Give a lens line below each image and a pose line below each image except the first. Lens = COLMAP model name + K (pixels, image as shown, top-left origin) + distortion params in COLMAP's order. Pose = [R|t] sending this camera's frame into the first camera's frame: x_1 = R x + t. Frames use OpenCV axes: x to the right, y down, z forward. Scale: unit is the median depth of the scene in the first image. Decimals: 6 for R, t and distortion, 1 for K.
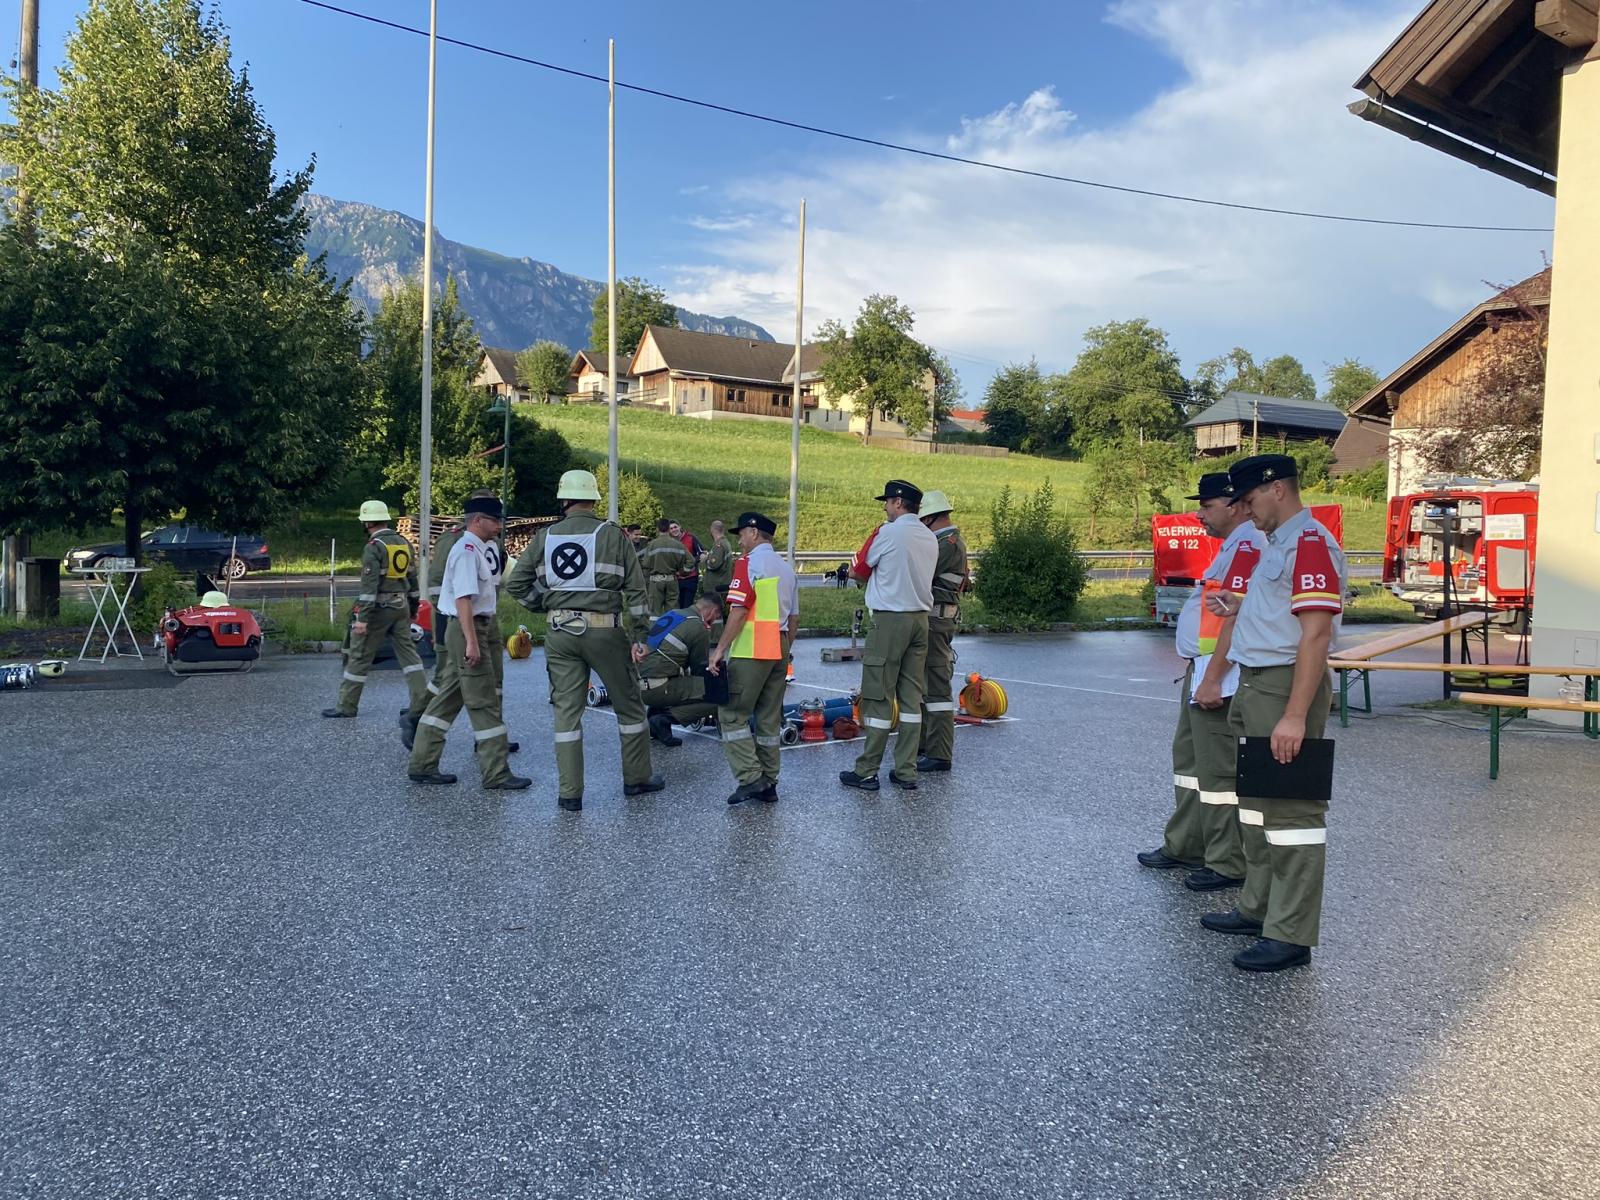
lens RADIAL K [[1223.7, 0, 805.2], [0, 1223.7, 584.9], [0, 0, 1]] dist [0.006179, 0.000689]
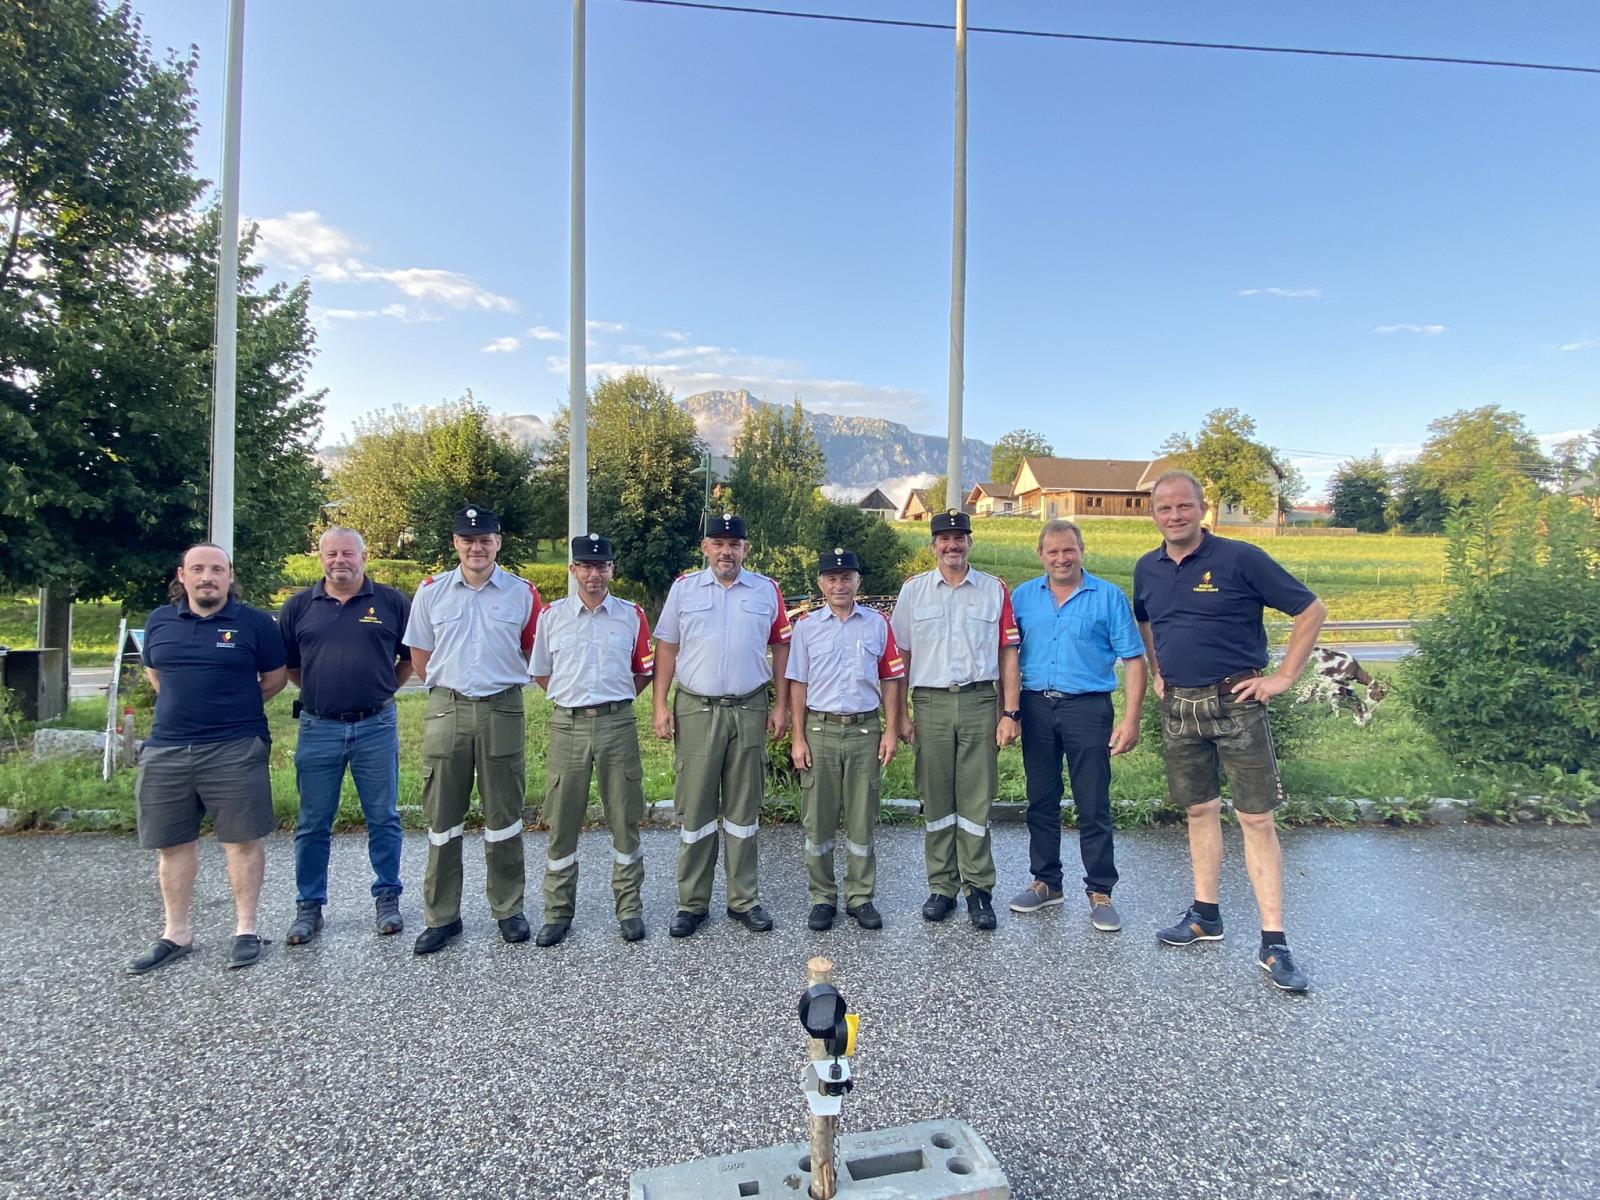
lens RADIAL K [[796.9, 0, 796.0], [0, 796.9, 609.0], [0, 0, 1]] dist [-0.011392, -0.000260]
pose [[0.902193, -0.034483, -0.429951, 0.012809], [0.011430, 0.998360, -0.056086, -0.003588], [0.431180, 0.045686, 0.901108, 0.132722]]
